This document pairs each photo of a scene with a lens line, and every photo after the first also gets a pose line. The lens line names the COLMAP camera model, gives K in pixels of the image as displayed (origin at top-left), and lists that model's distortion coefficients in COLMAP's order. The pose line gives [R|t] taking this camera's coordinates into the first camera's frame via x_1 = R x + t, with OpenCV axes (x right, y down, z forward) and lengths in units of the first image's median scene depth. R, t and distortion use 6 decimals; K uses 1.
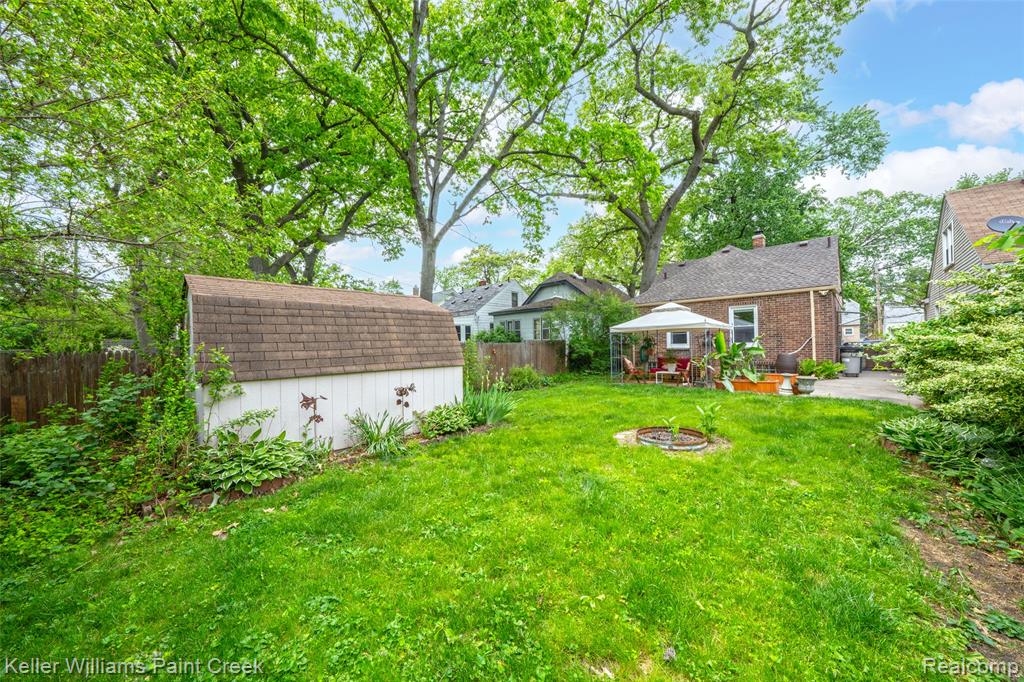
lens RADIAL K [[357.4, 0, 504.7], [0, 357.4, 339.9], [0, 0, 1]] dist [-0.021963, 0.005062]
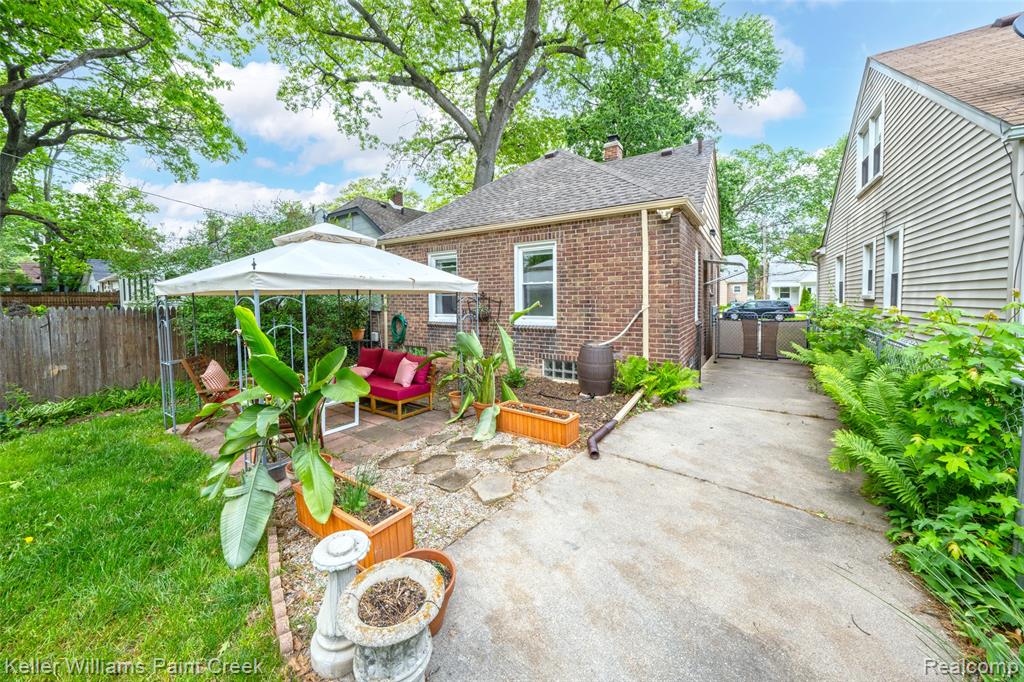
lens RADIAL K [[370.4, 0, 506.9], [0, 370.4, 305.5], [0, 0, 1]] dist [-0.009553, 0.000036]
pose [[0.978217, 0.002202, 0.207575, 0.315052], [-0.009630, 0.999349, 0.034781, -0.015342], [-0.207364, -0.036022, 0.977601, 0.296332]]
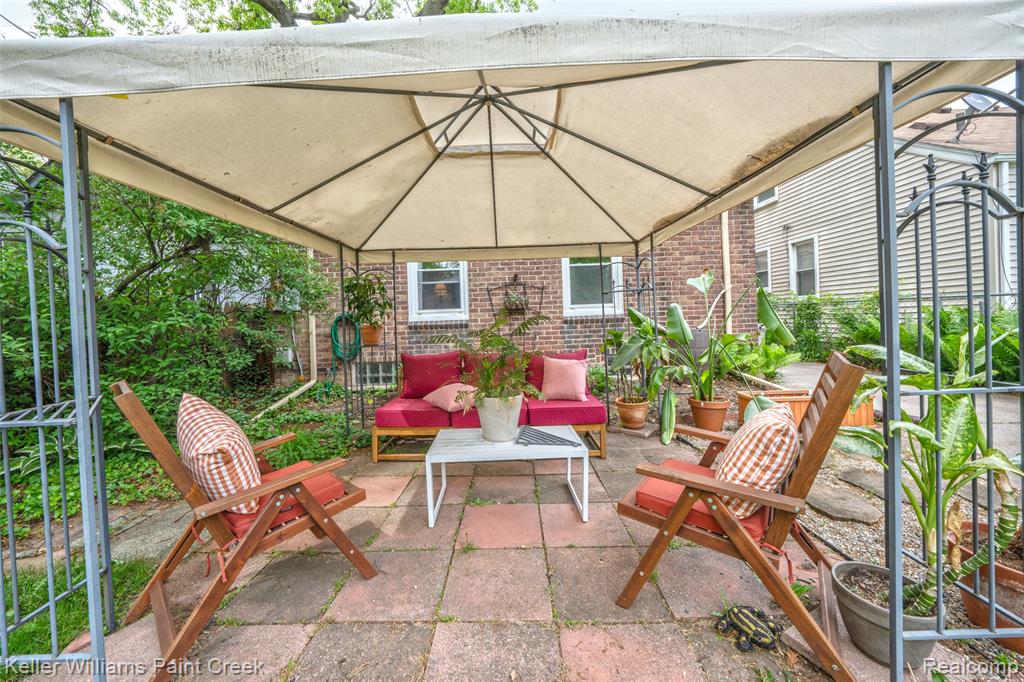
lens RADIAL K [[370.4, 0, 506.9], [0, 370.4, 305.5], [0, 0, 1]] dist [-0.009553, 0.000036]
pose [[0.697713, 0.021064, 0.716068, 0.178291], [0.007001, 0.999319, -0.036218, 0.014426], [-0.716344, 0.030283, 0.697090, 0.462652]]
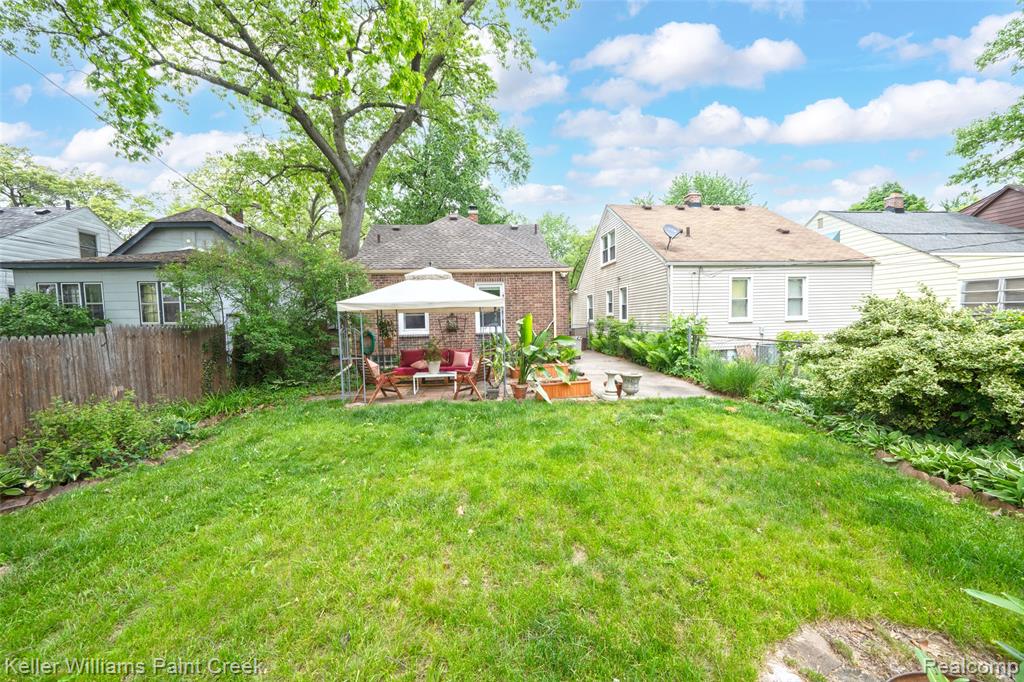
lens RADIAL K [[357.4, 0, 504.7], [0, 357.4, 339.9], [0, 0, 1]] dist [-0.021963, 0.005062]
pose [[0.640584, -0.040065, 0.766842, 0.026978], [-0.002291, 0.998534, 0.054084, -0.004512], [-0.767884, -0.036403, 0.639553, 0.258240]]
